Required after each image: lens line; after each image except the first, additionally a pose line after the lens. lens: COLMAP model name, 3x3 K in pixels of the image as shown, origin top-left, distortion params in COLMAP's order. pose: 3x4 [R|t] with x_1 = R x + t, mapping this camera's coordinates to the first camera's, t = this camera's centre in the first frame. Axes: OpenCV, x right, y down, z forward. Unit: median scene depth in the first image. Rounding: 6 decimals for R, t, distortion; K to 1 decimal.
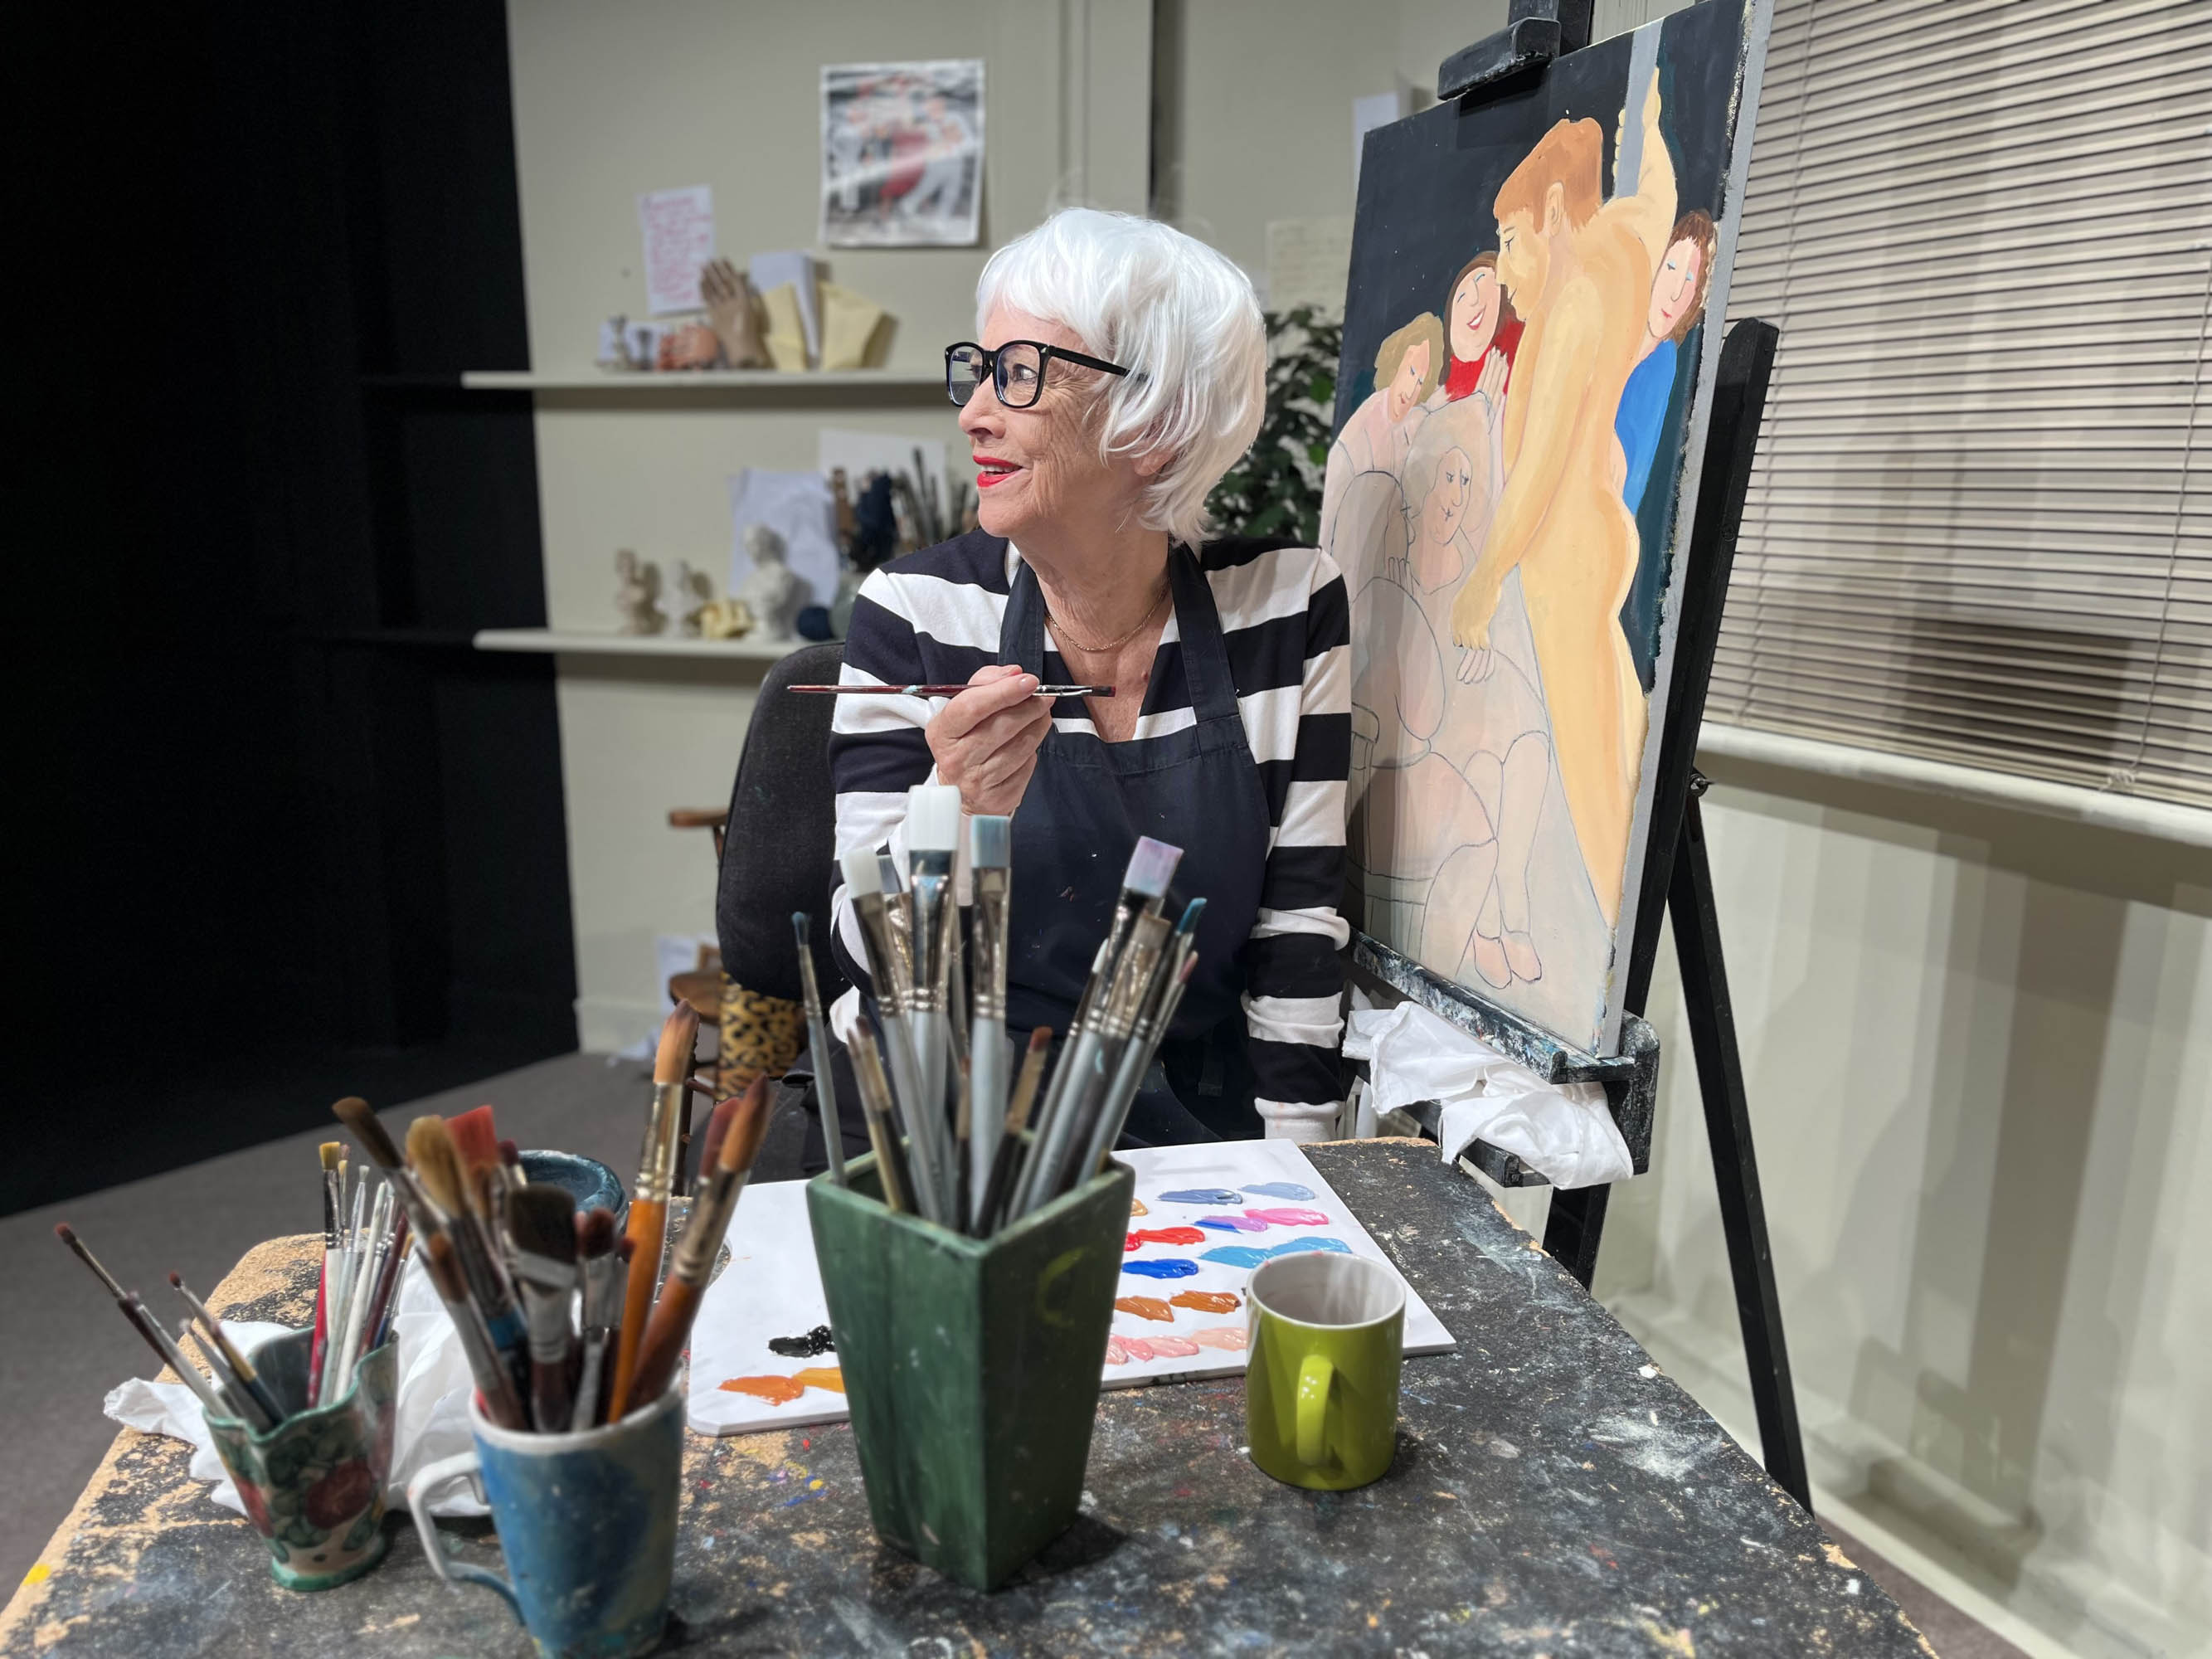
lens RADIAL K [[1704.3, 0, 1093.4], [0, 1704.3, 833.2], [0, 0, 1]] dist [0.054045, -0.089059]
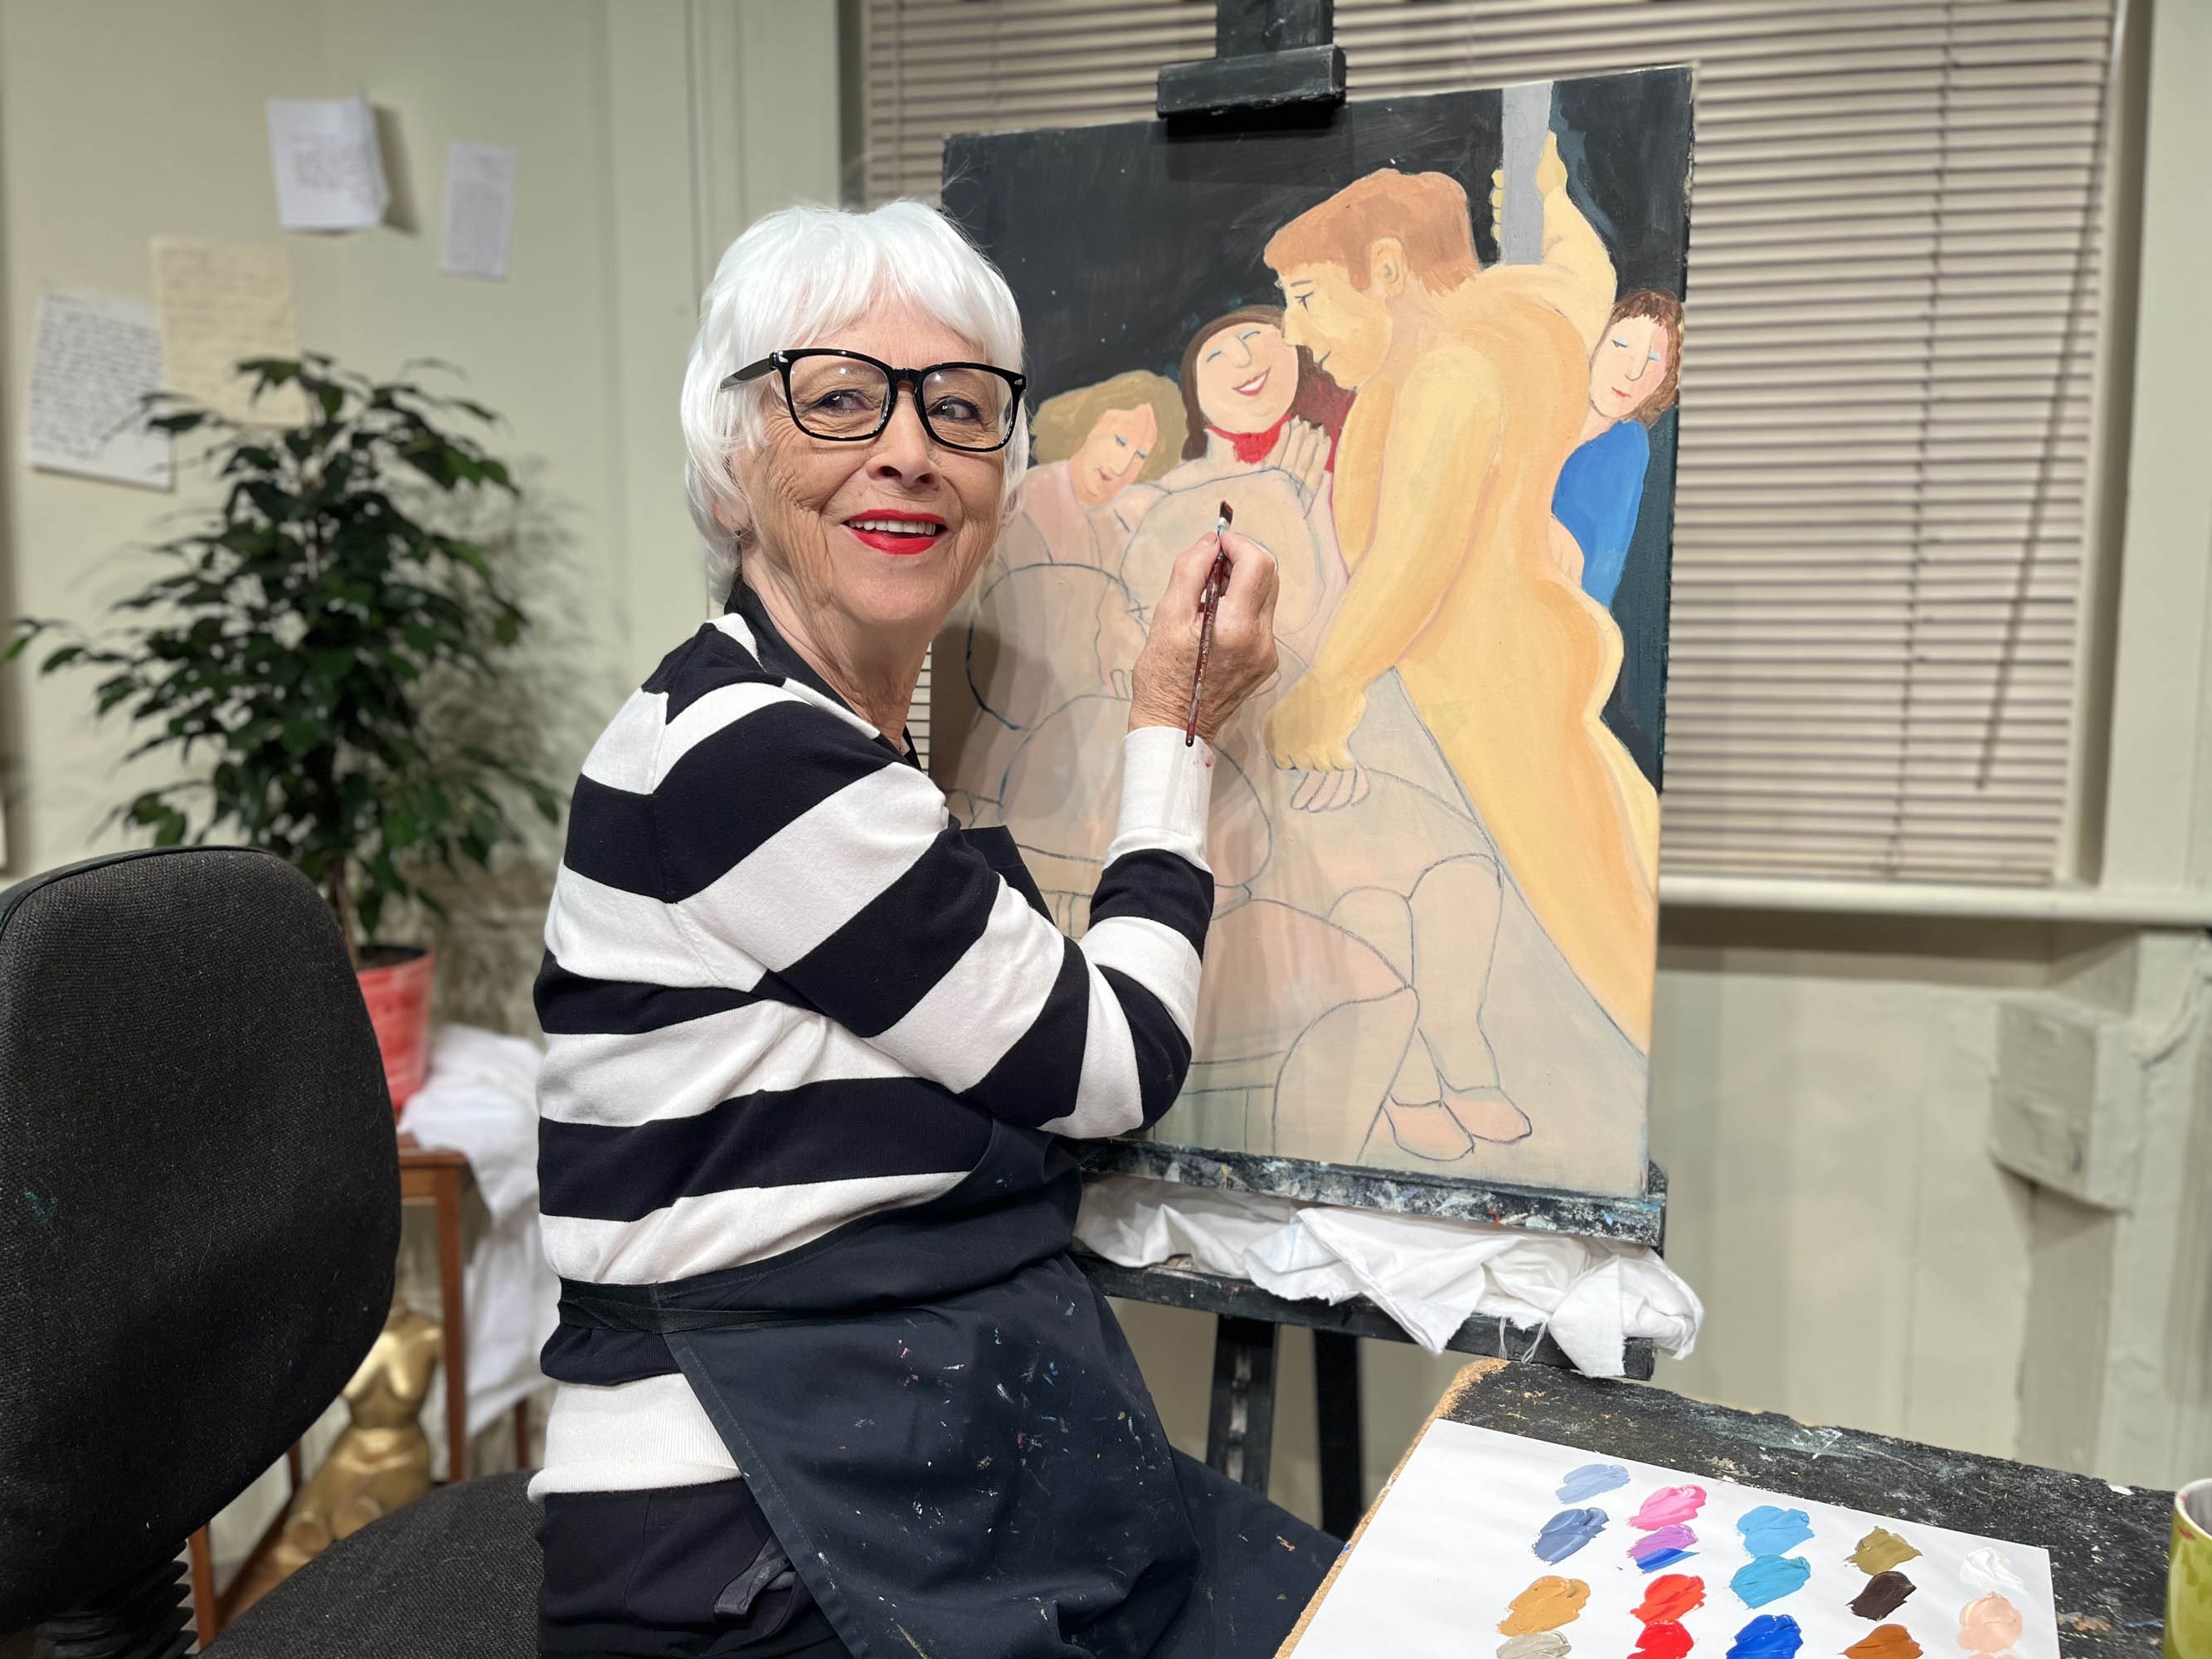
lens RADIAL K [[1721.7, 0, 1106.0], [0, 1721.7, 829.5], [0, 0, 1]] dist [0.082420, -0.132097]
pose [[0.603808, -0.094005, 0.791567, -0.540977], [0.163012, 0.986598, -0.007179, -0.094119], [-0.780284, 0.133369, 0.611040, 0.595127]]
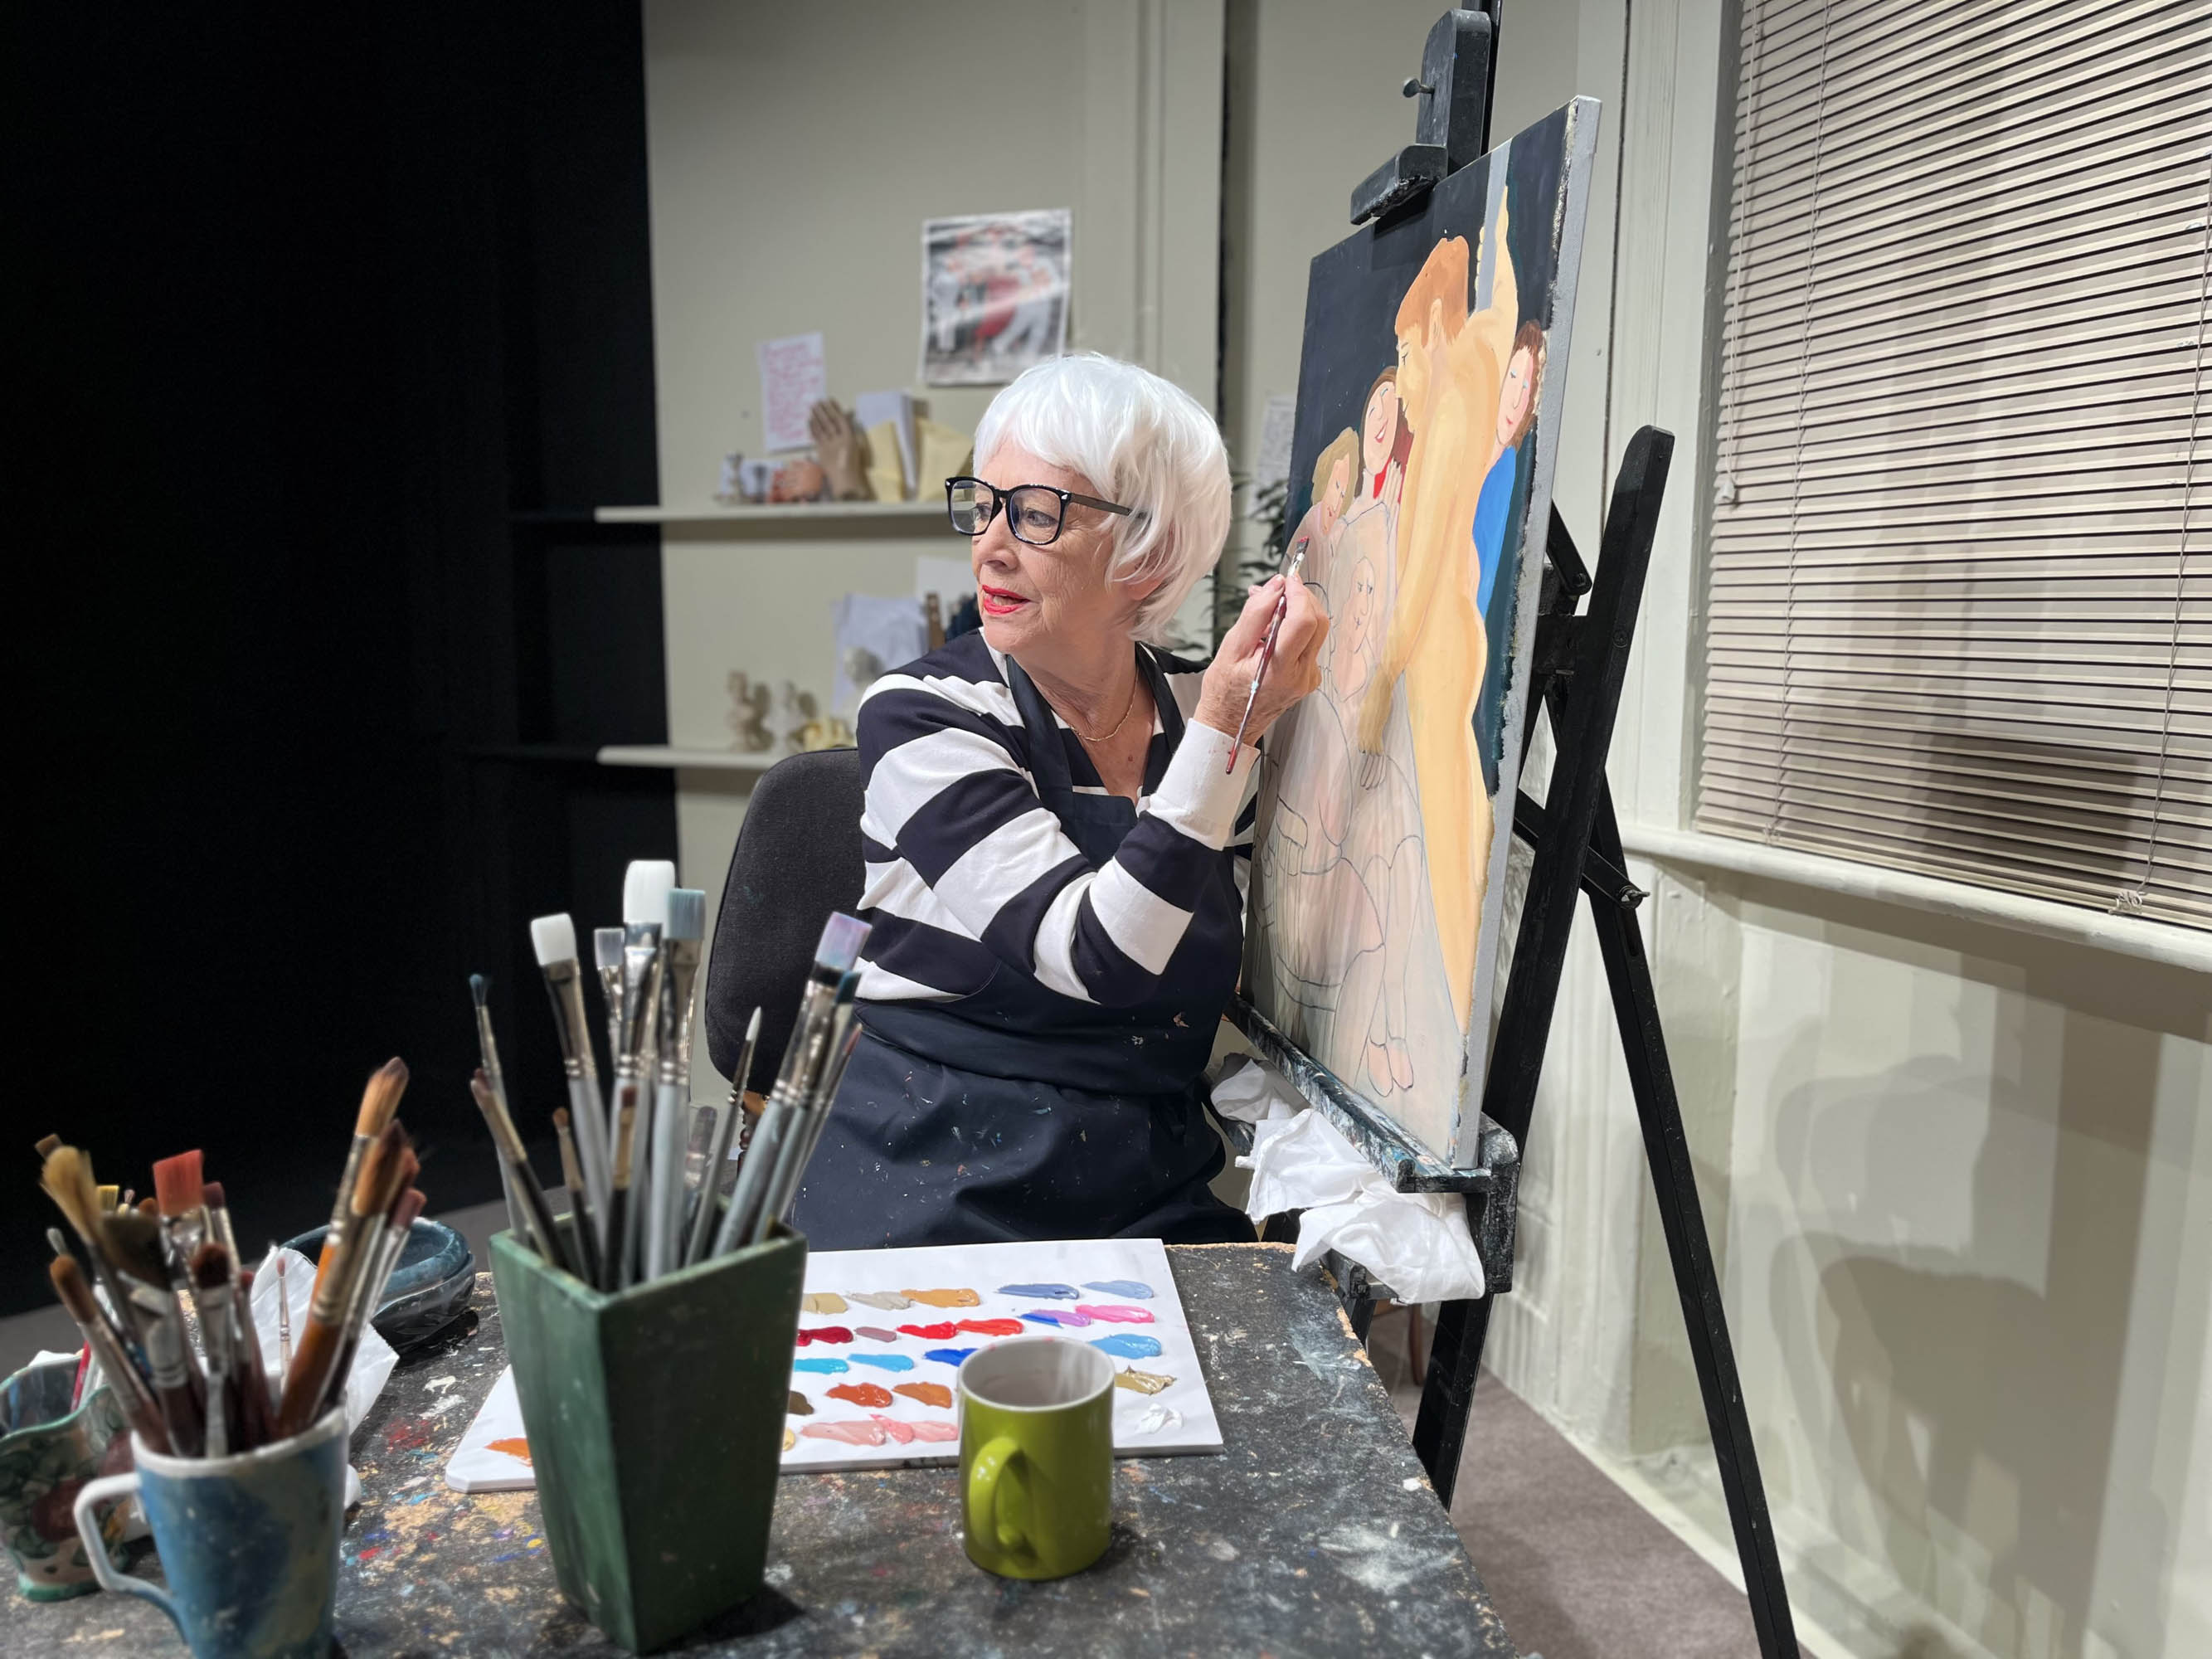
lens RADIAL K [[1699.7, 0, 1106.0], [0, 1699.7, 829.5], [0, 0, 1]] dist [0.059114, -0.095311]
pose [[0.992003, 0.011069, -0.125725, 0.201624], [-0.020788, 0.996871, -0.076258, 0.016713], [0.124487, 0.078262, 0.989130, -0.005454]]
